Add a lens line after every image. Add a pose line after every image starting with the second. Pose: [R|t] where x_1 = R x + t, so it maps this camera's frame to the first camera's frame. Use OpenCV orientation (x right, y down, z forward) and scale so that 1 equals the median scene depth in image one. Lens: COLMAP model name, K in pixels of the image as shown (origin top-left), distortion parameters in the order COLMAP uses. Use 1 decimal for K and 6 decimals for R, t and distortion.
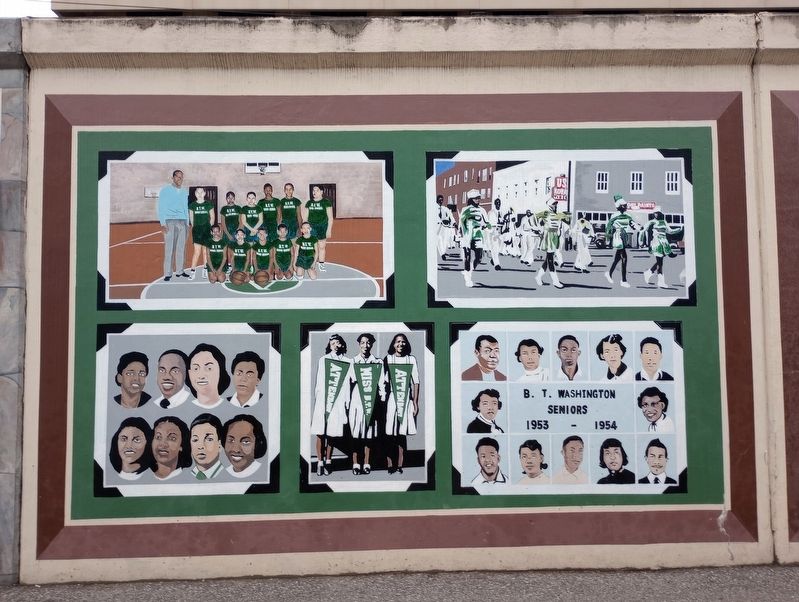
lens RADIAL K [[664.3, 0, 400.7], [0, 664.3, 306.1], [0, 0, 1]] dist [0.047148, -0.038160]
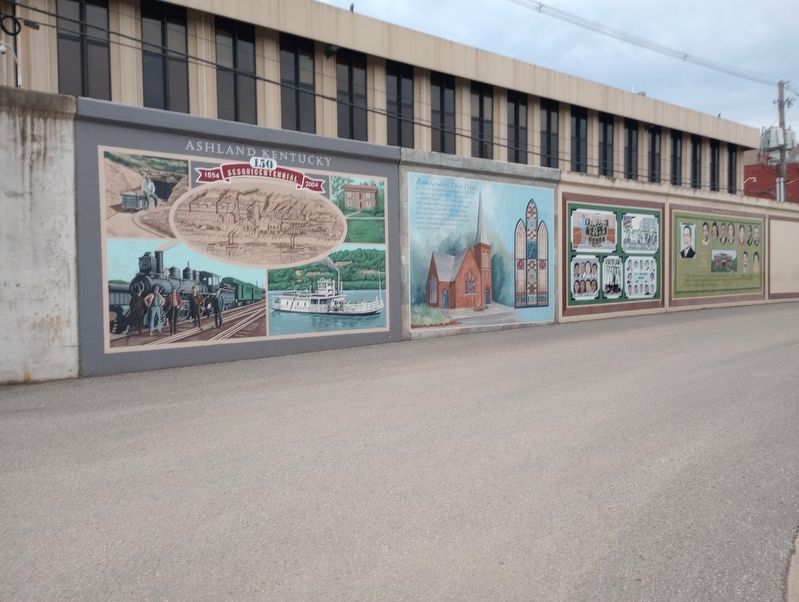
lens RADIAL K [[664.3, 0, 399.9], [0, 664.3, 297.2], [0, 0, 1]] dist [0.047148, -0.038160]
pose [[0.787155, -0.018588, 0.616475, -3.504390], [-0.035764, 0.996488, 0.075713, 0.013246], [-0.615718, -0.081646, 0.783726, -1.351067]]
